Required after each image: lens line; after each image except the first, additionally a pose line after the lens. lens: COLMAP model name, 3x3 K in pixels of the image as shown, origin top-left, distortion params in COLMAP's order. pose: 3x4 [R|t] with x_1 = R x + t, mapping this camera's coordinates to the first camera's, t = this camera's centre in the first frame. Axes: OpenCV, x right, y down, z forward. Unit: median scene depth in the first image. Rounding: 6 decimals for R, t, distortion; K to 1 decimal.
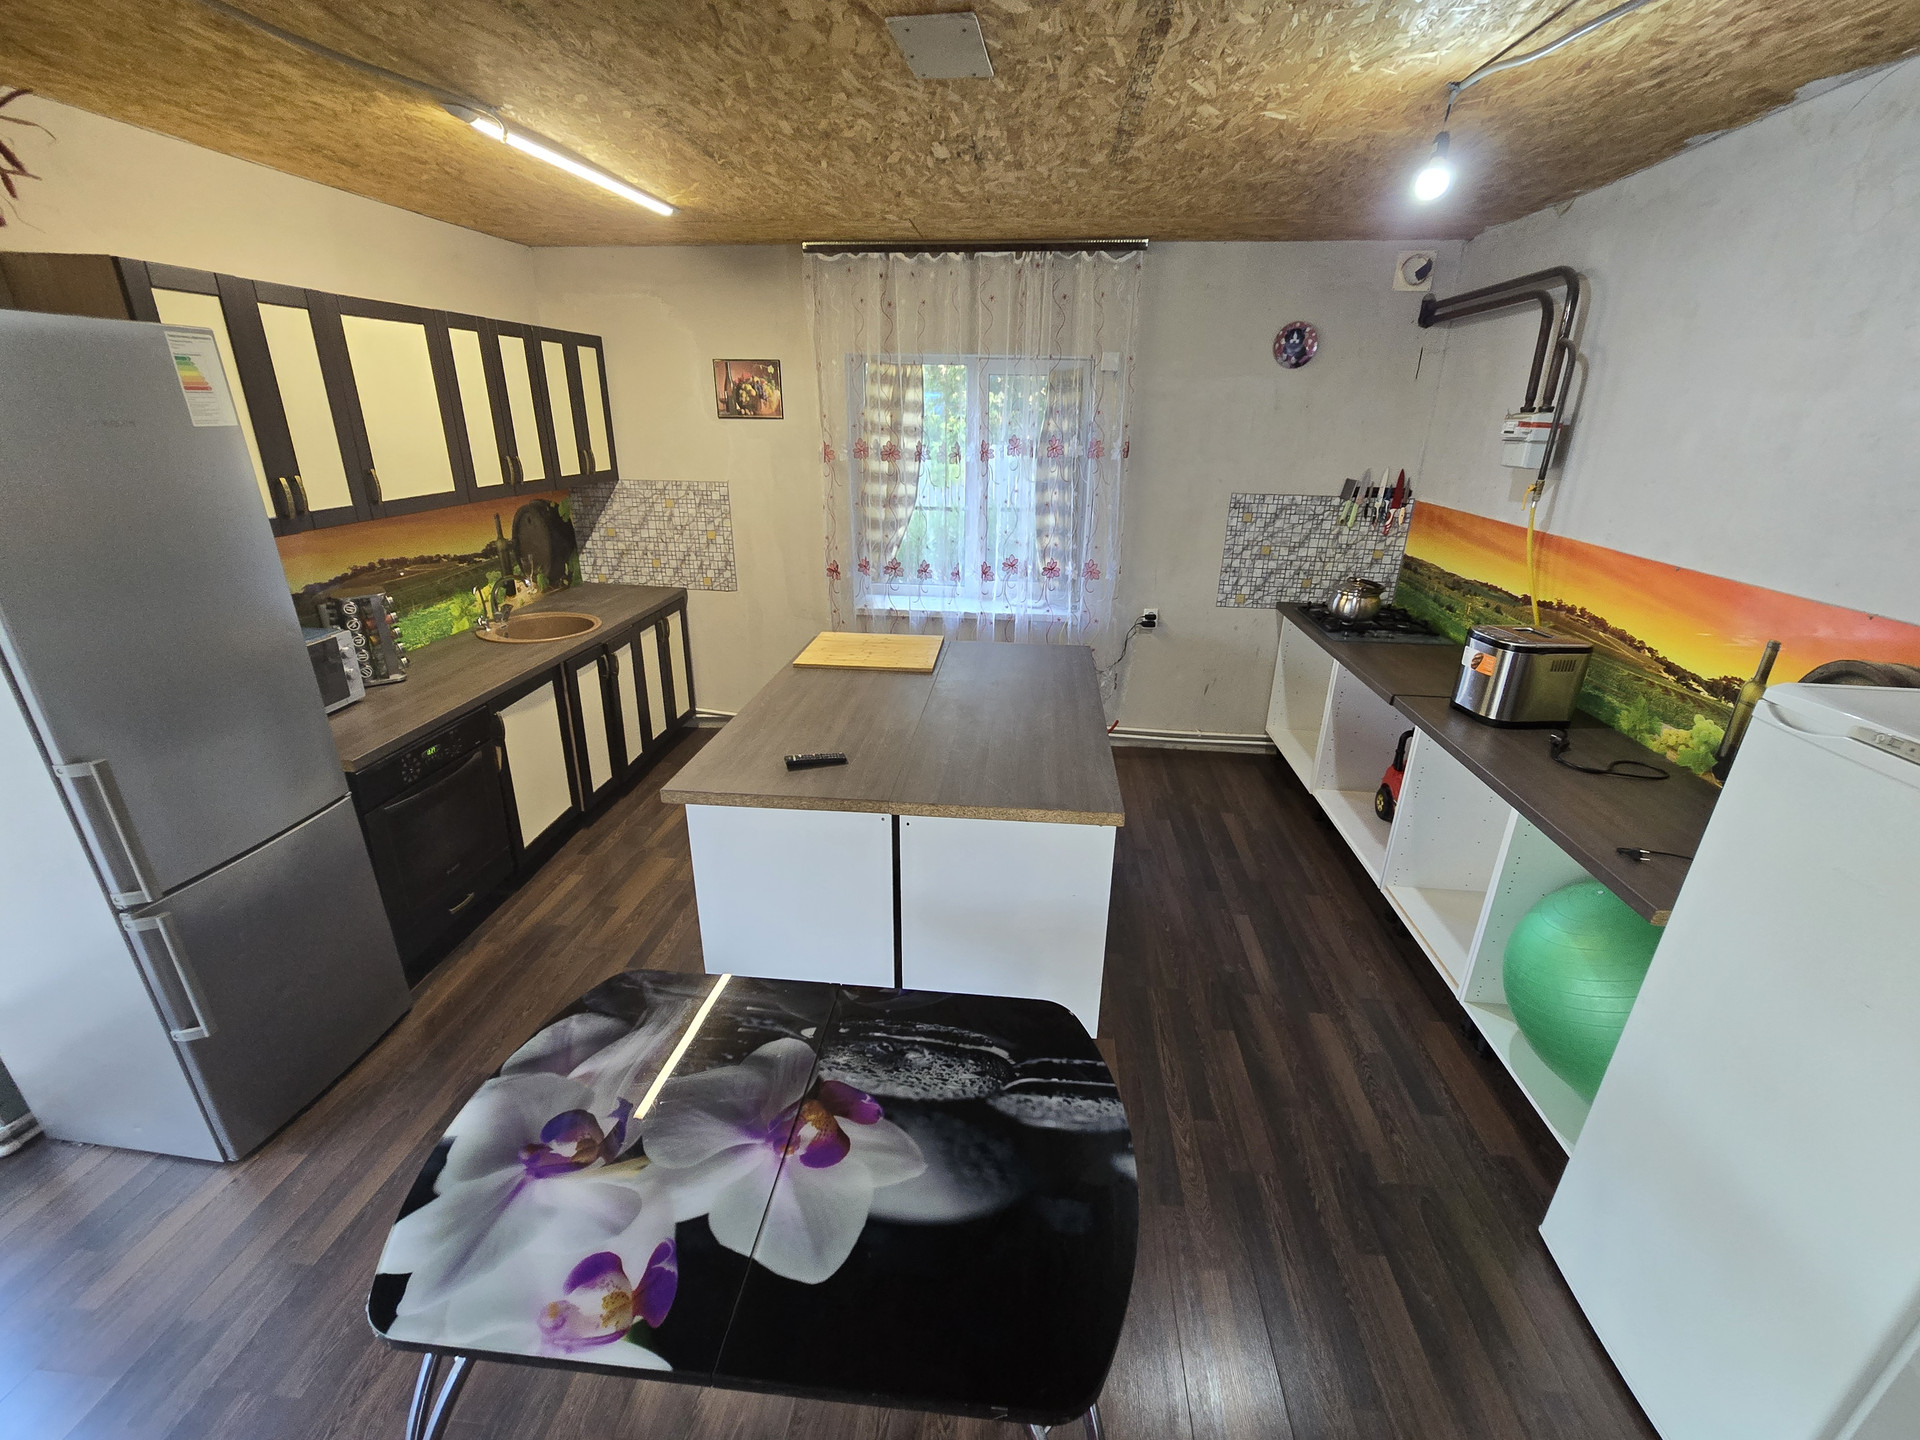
lens RADIAL K [[791.8, 0, 965.0], [0, 791.8, 708.7], [0, 0, 1]] dist [-0.002669, -0.000633]
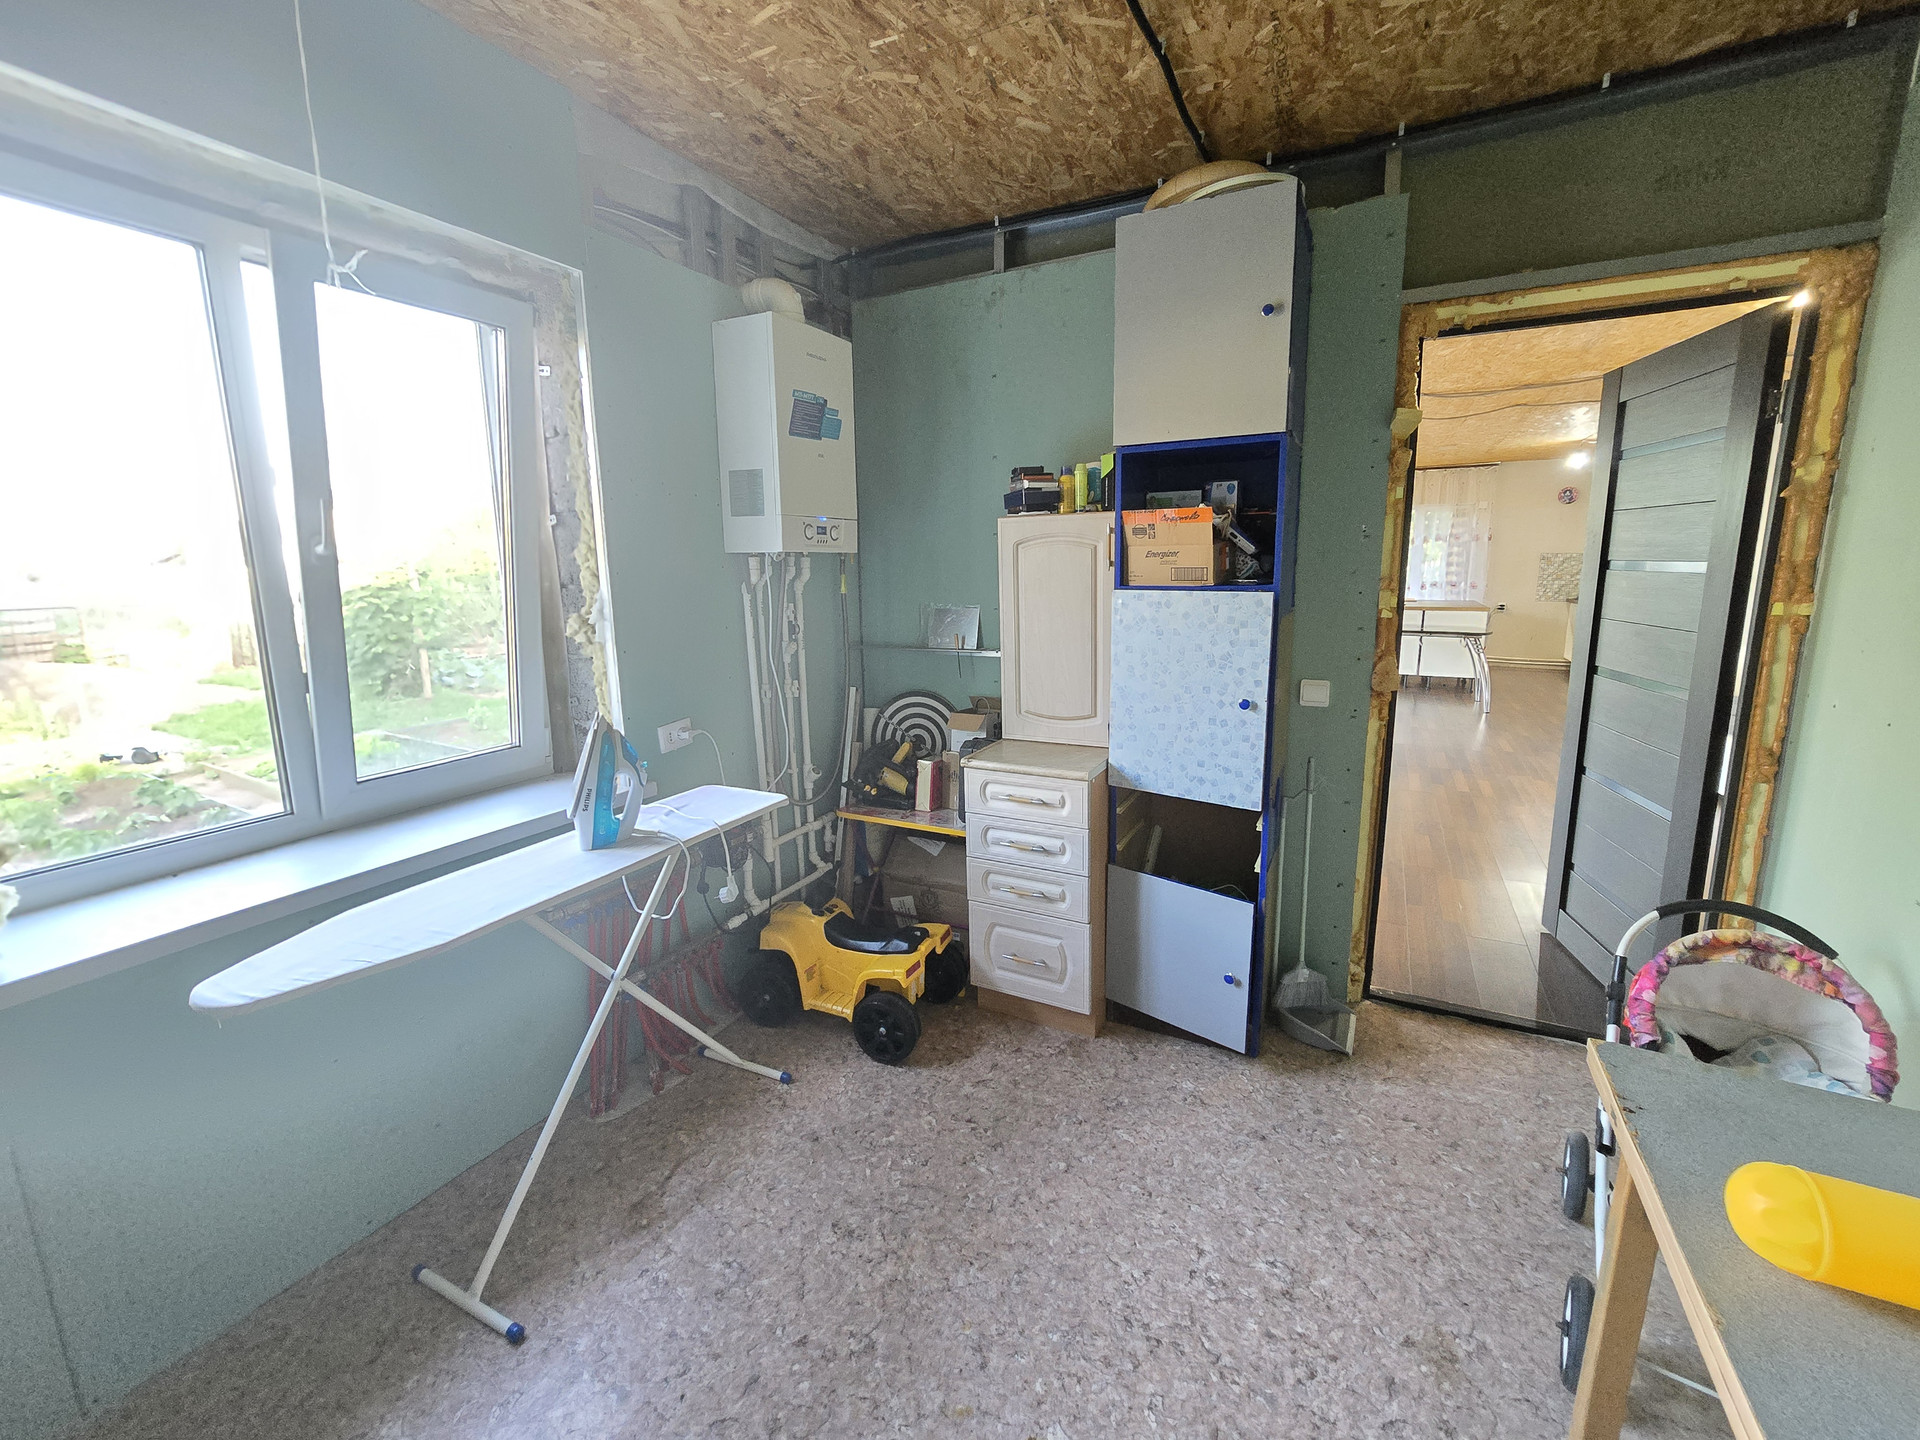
lens RADIAL K [[787.9, 0, 963.0], [0, 787.9, 702.4], [0, 0, 1]] dist [-0.001278, -0.001084]
pose [[0.920881, 0.045469, -0.387184, -0.333708], [-0.119348, 0.978370, -0.168963, 0.776866], [0.371127, 0.201804, 0.906388, -1.718205]]
